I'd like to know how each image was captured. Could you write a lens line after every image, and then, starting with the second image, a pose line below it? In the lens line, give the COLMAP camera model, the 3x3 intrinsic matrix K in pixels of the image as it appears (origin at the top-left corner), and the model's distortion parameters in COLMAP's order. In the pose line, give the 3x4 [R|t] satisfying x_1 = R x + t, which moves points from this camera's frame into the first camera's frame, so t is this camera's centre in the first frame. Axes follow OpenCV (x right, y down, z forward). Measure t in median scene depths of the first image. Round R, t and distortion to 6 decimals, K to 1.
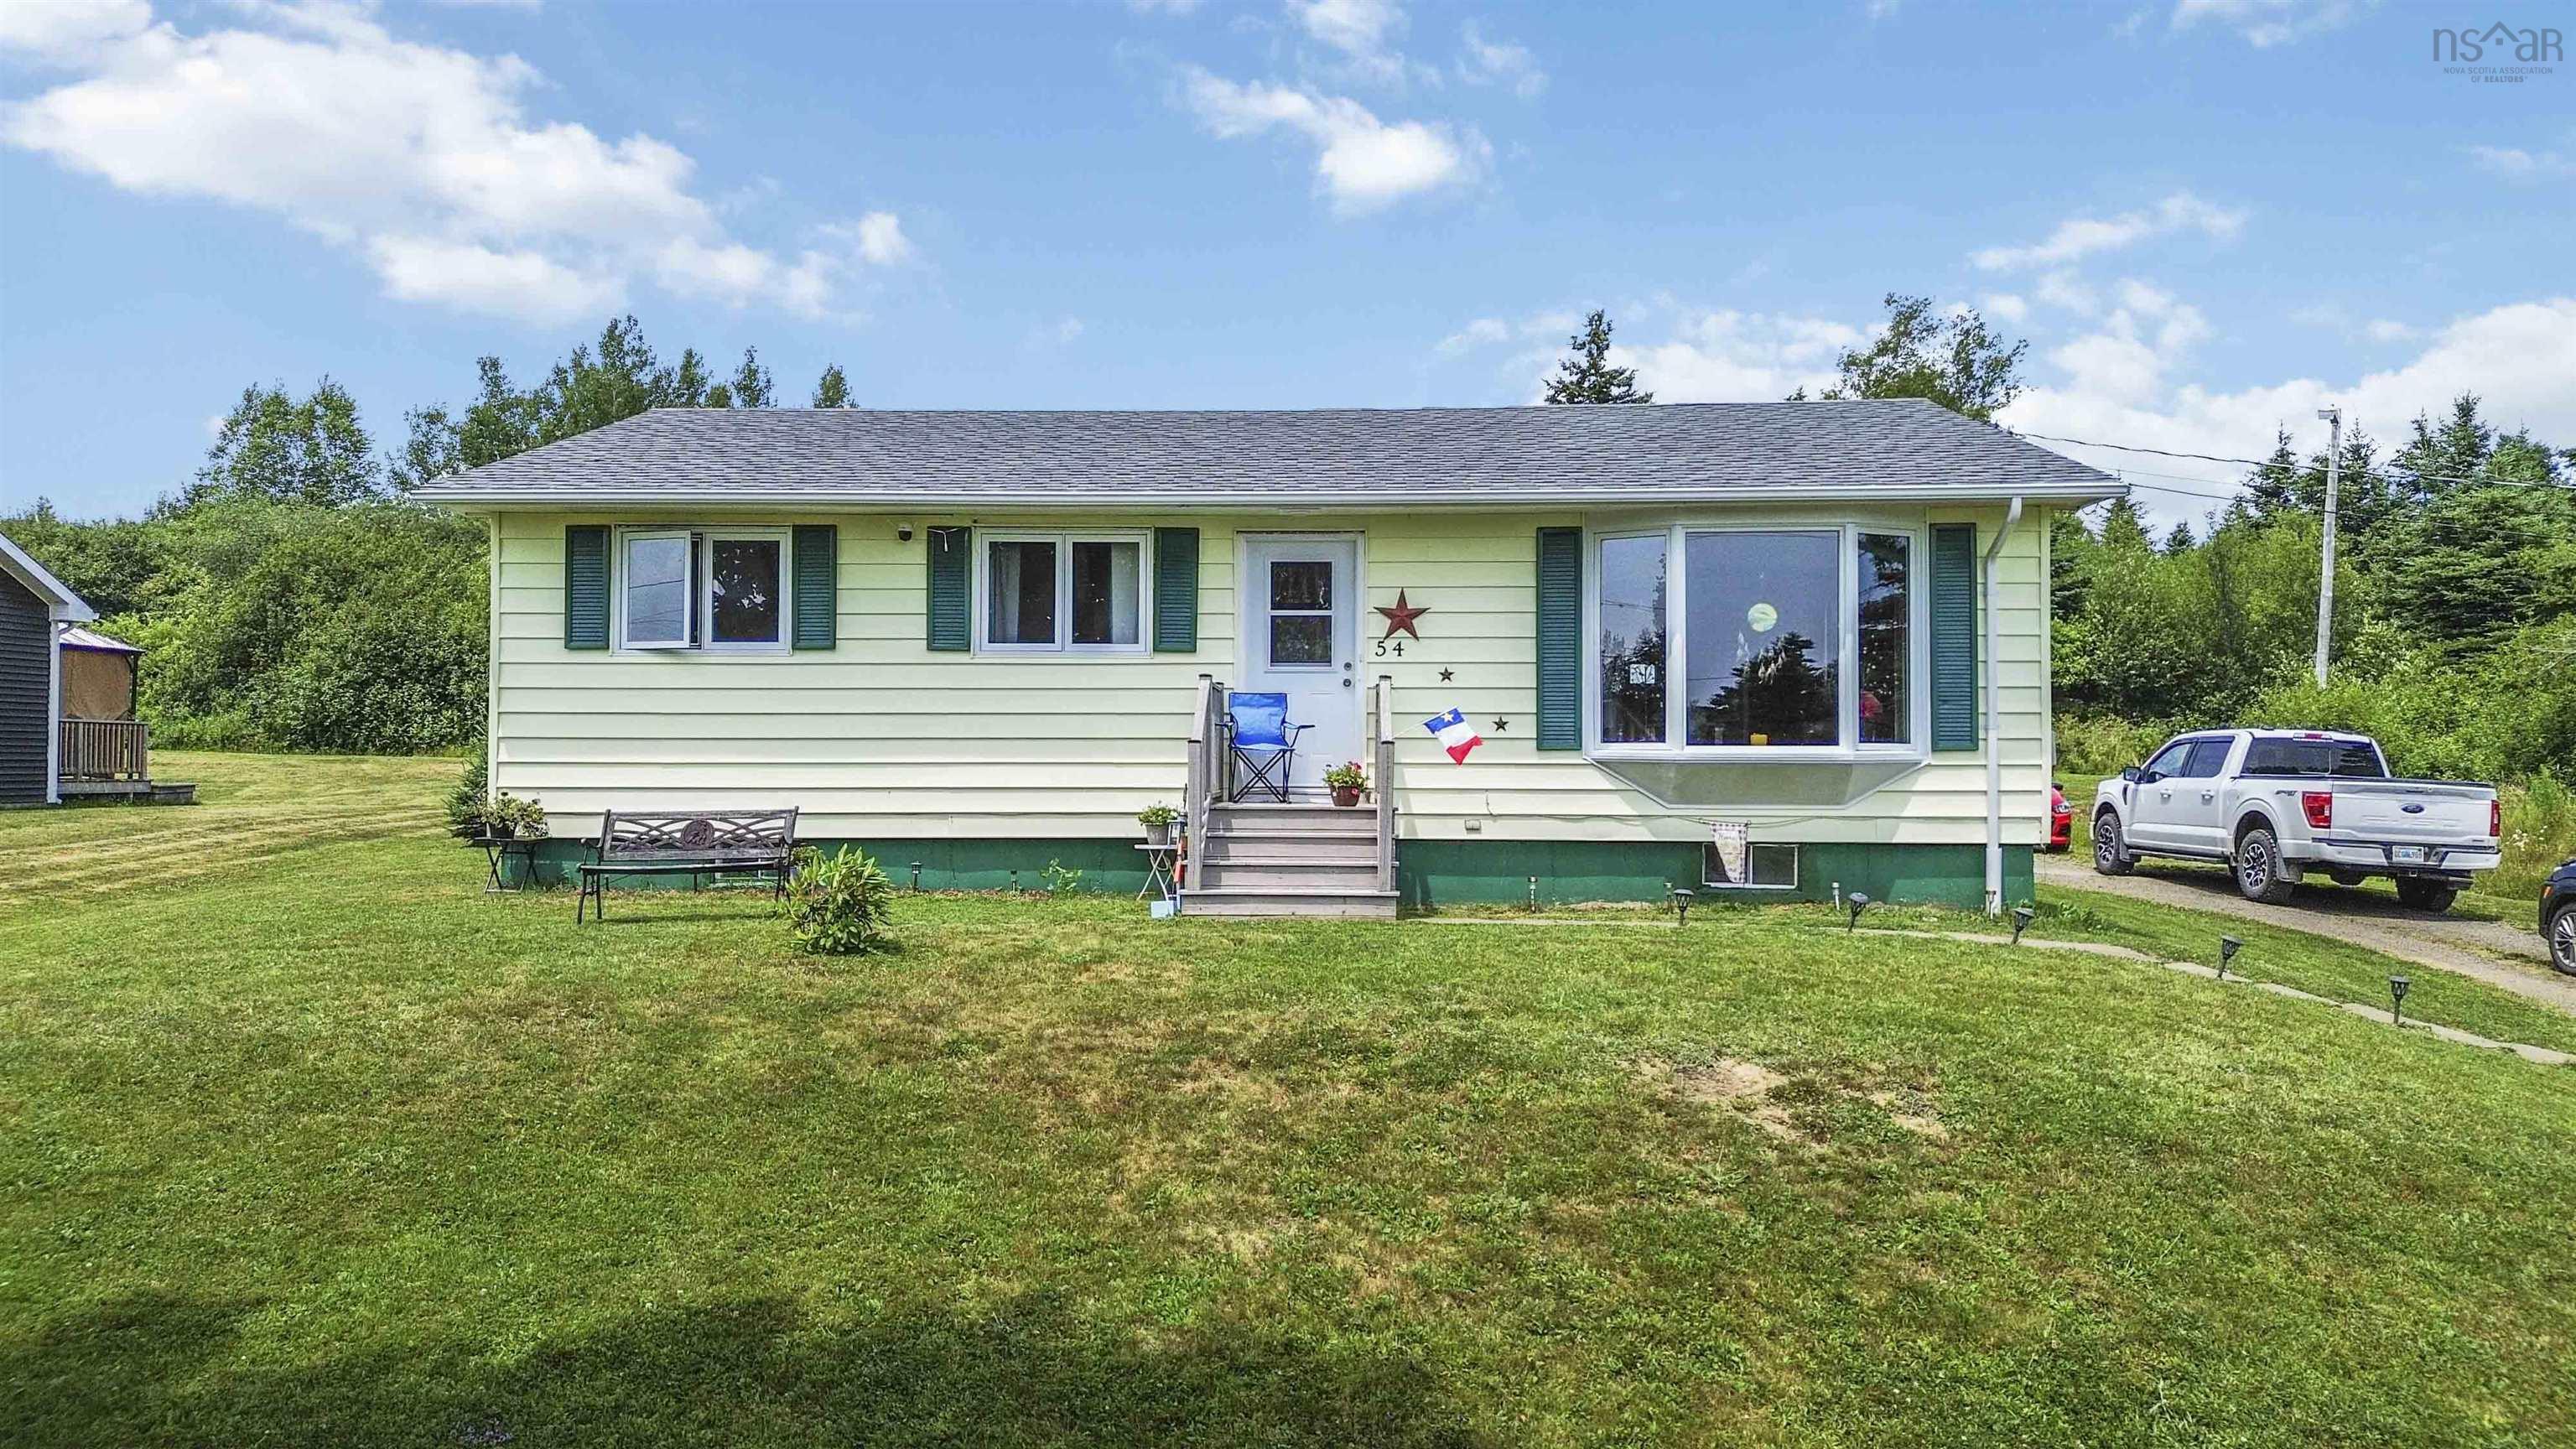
lens RADIAL K [[1817.9, 0, 1288.0], [0, 1817.9, 724.5], [0, 0, 1]] dist [0.106554, -0.136698]
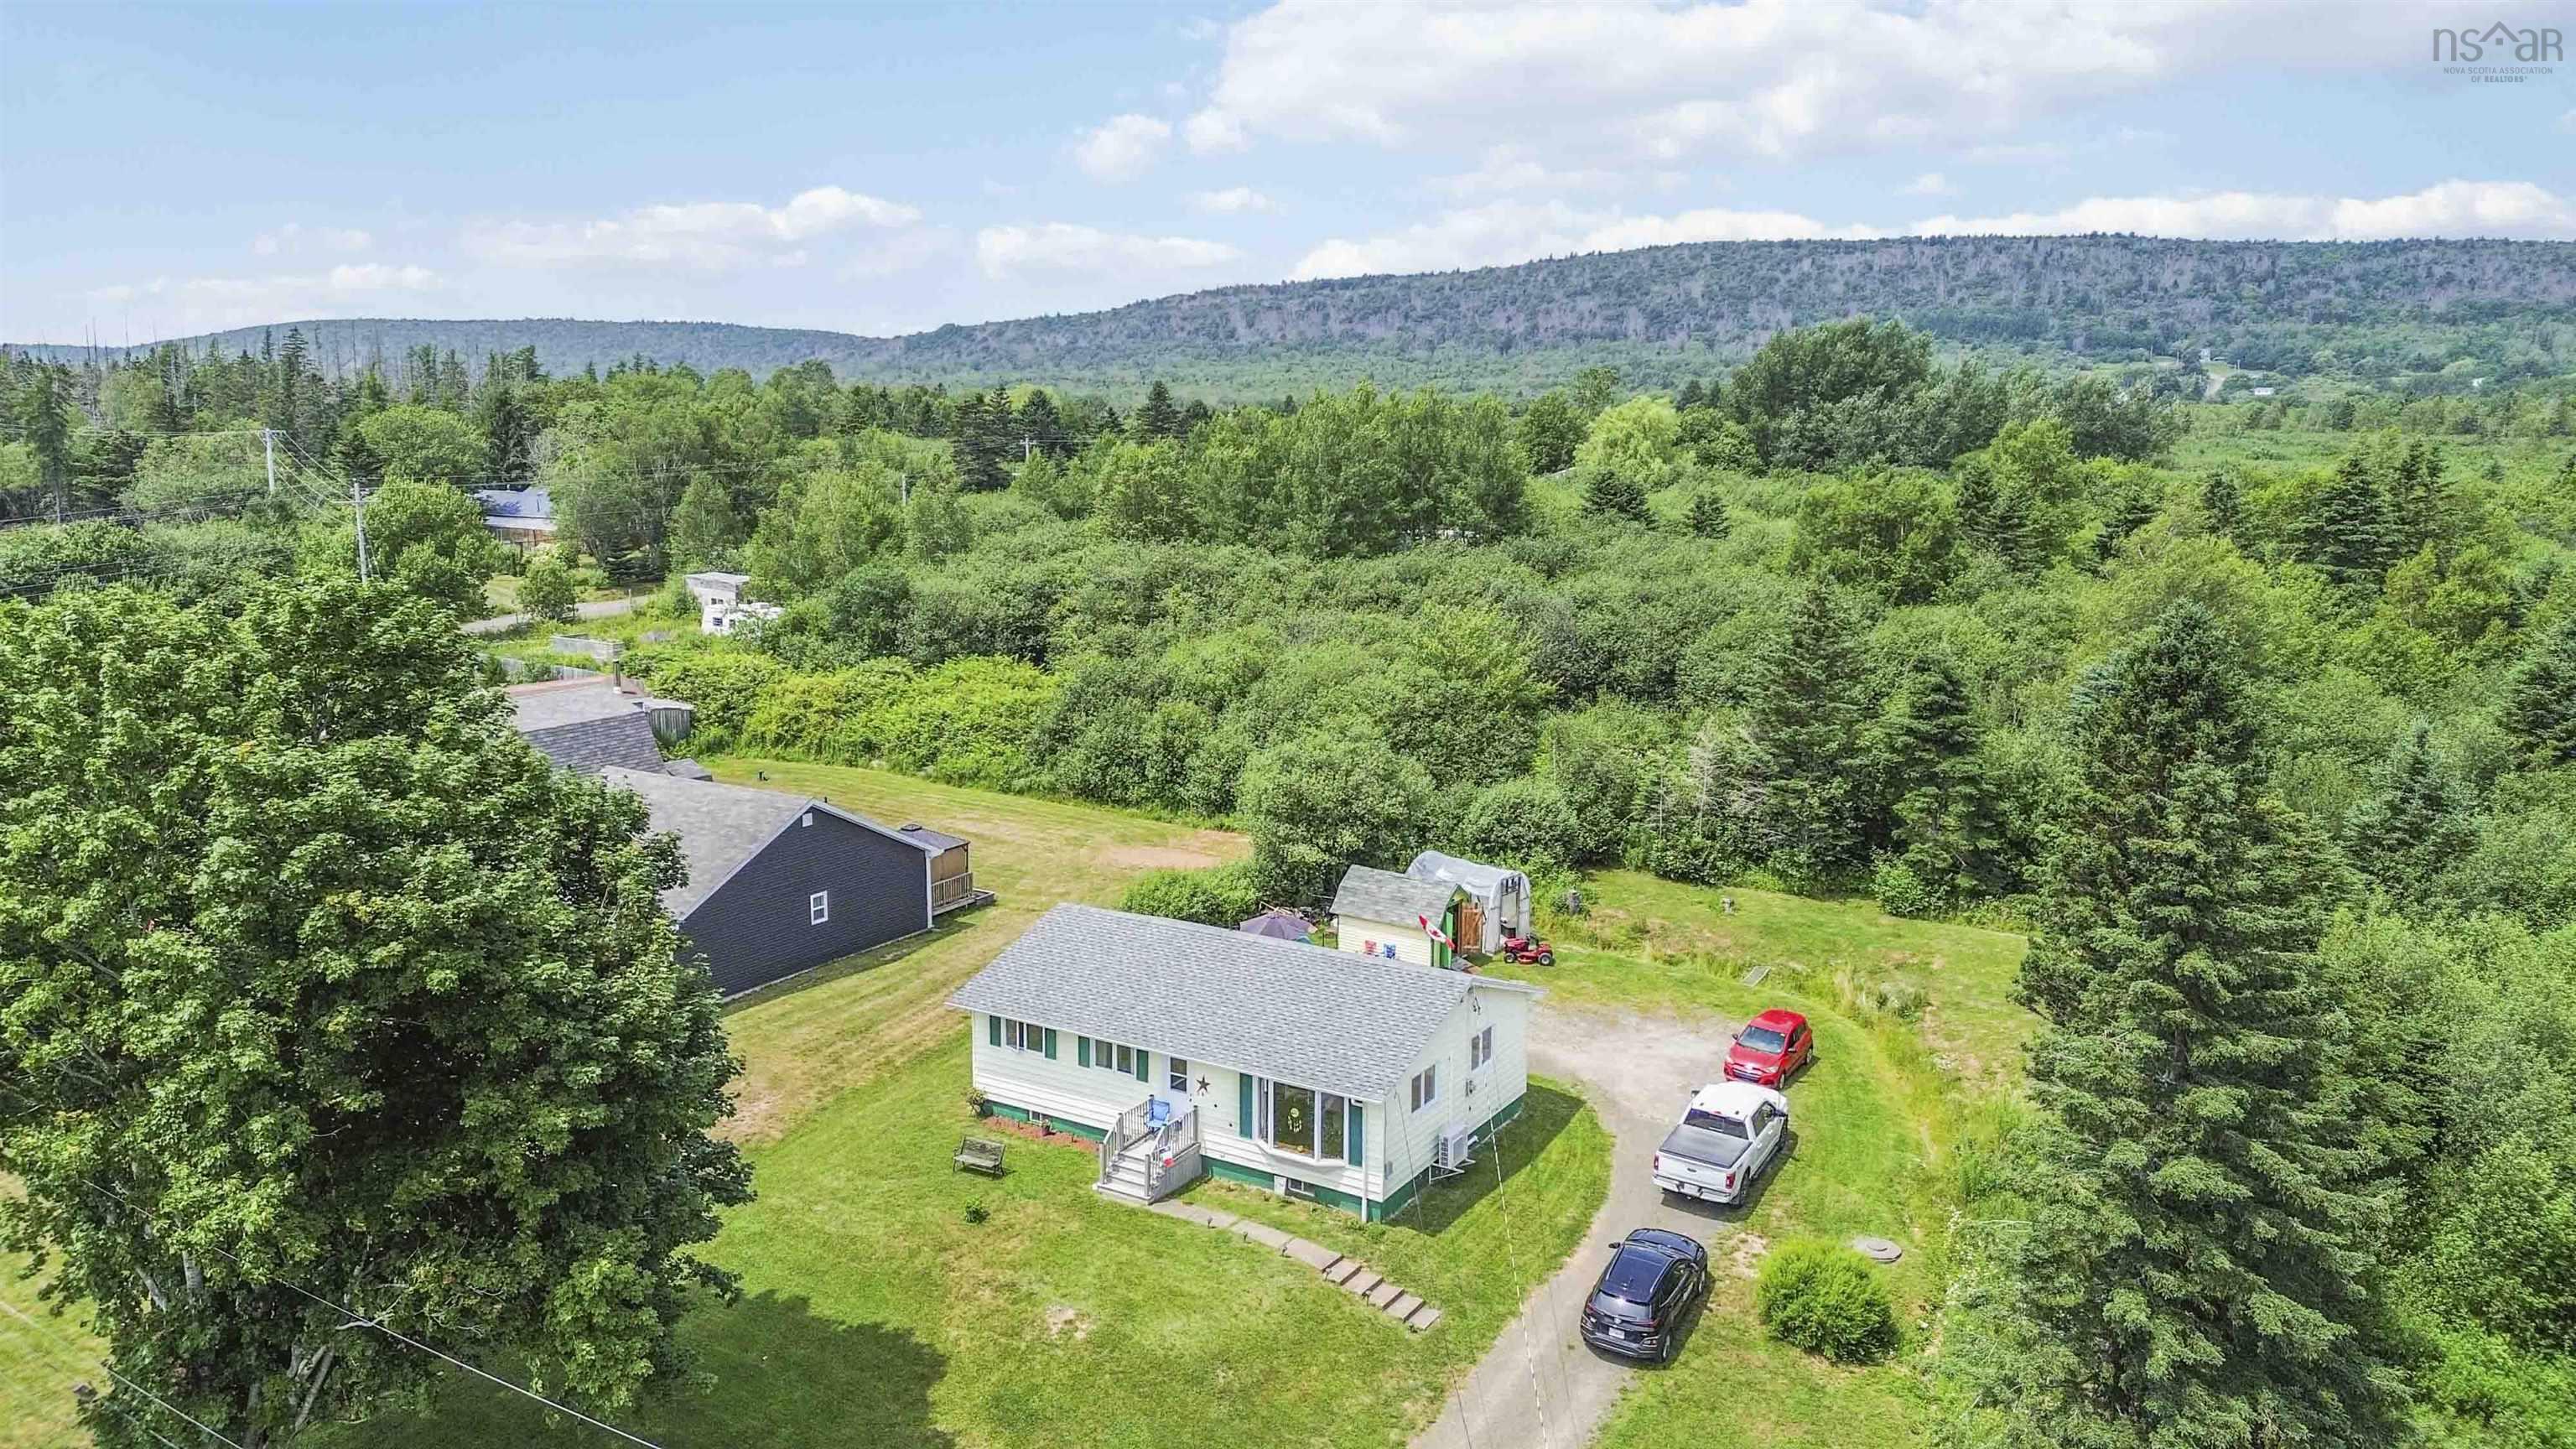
lens RADIAL K [[1817.9, 0, 1288.0], [0, 1817.9, 724.5], [0, 0, 1]] dist [0.106554, -0.136698]
pose [[0.876950, 0.082291, -0.473483, 1.589560], [0.010340, 0.981772, 0.189782, -1.233649], [0.480470, -0.171326, 0.860114, -1.460568]]
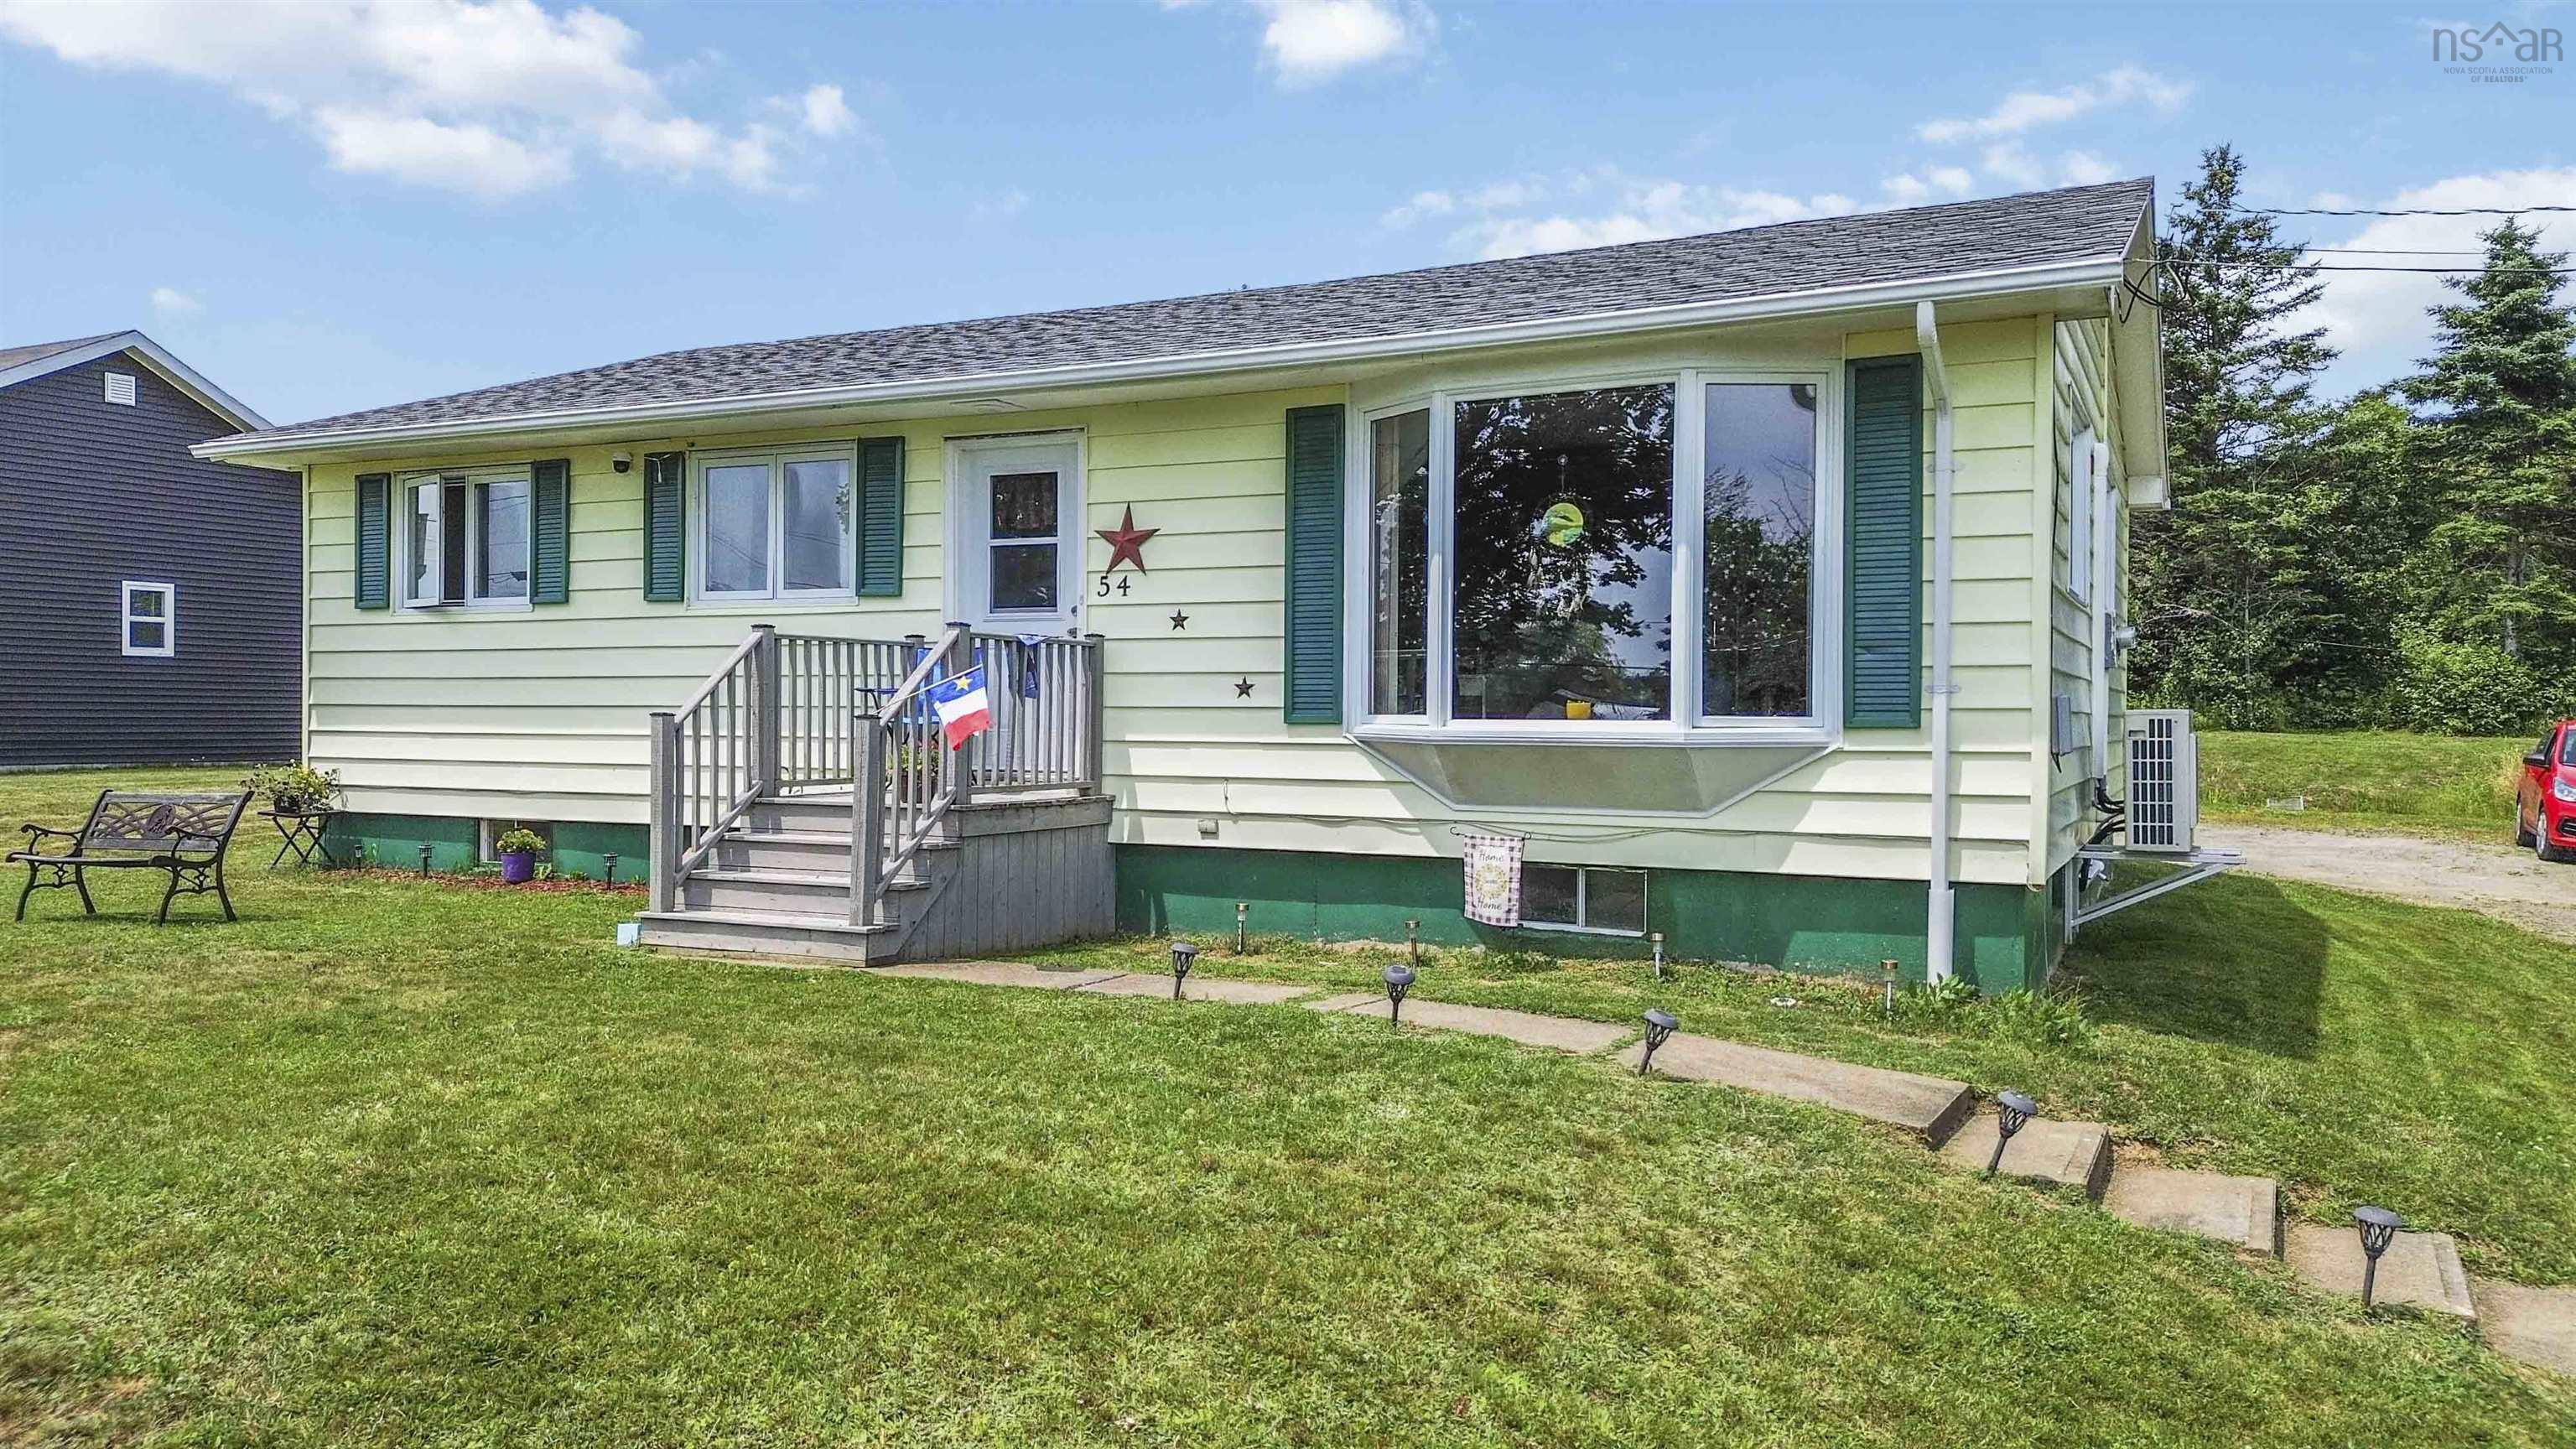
lens RADIAL K [[1817.9, 0, 1288.0], [0, 1817.9, 724.5], [0, 0, 1]] dist [0.106554, -0.136698]
pose [[0.912854, 0.004765, -0.408259, 0.425254], [0.005808, 0.999679, 0.024656, -0.003234], [0.408245, -0.024878, 0.912533, 0.353462]]
